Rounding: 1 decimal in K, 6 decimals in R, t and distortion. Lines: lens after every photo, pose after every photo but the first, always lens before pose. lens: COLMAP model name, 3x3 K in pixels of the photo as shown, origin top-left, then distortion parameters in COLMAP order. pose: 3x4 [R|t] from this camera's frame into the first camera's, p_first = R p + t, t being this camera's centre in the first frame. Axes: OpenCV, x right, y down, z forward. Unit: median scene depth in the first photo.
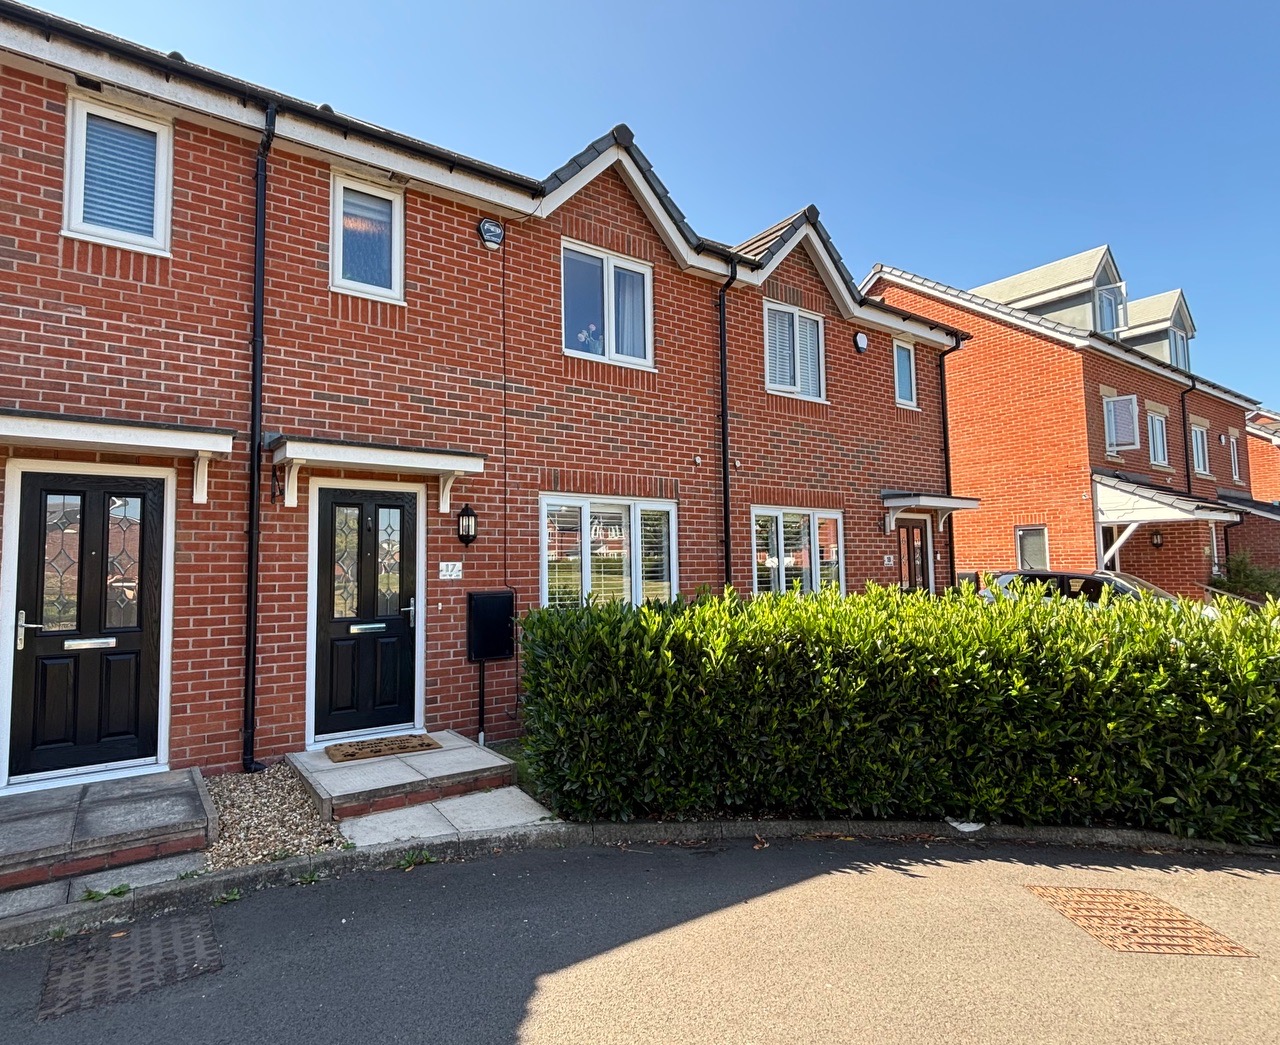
lens RADIAL K [[703.0, 0, 559.2], [0, 703.0, 527.5], [0, 0, 1]] dist [-0.002519, -0.001399]
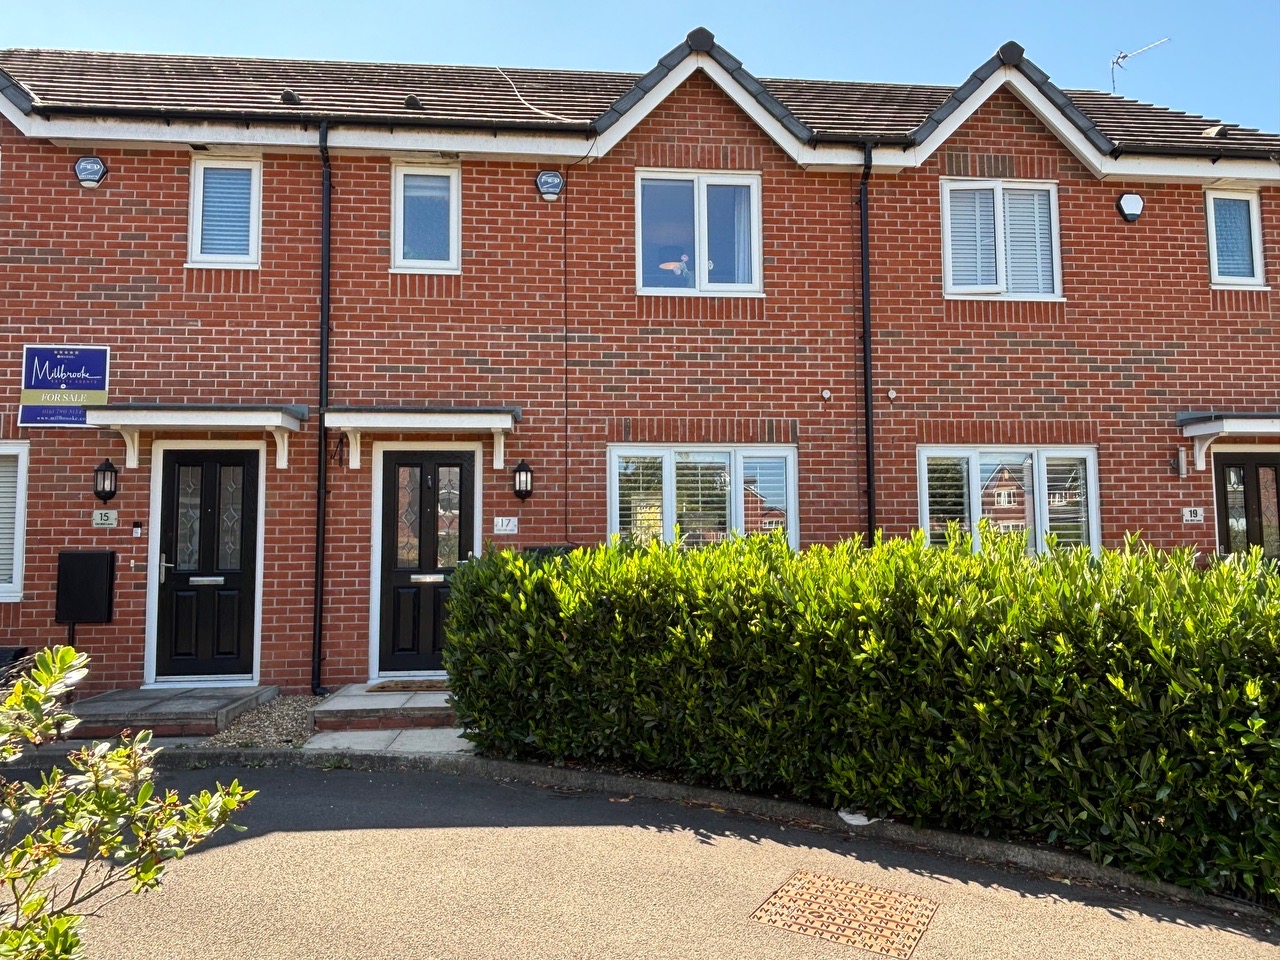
lens RADIAL K [[849.8, 0, 563.0], [0, 849.8, 483.7], [0, 0, 1]] dist [0.038146, -0.057354]
pose [[0.874508, -0.029107, -0.484136, 0.525220], [0.024512, 0.999574, -0.015818, 0.022788], [0.484391, 0.001966, 0.874850, -0.042032]]
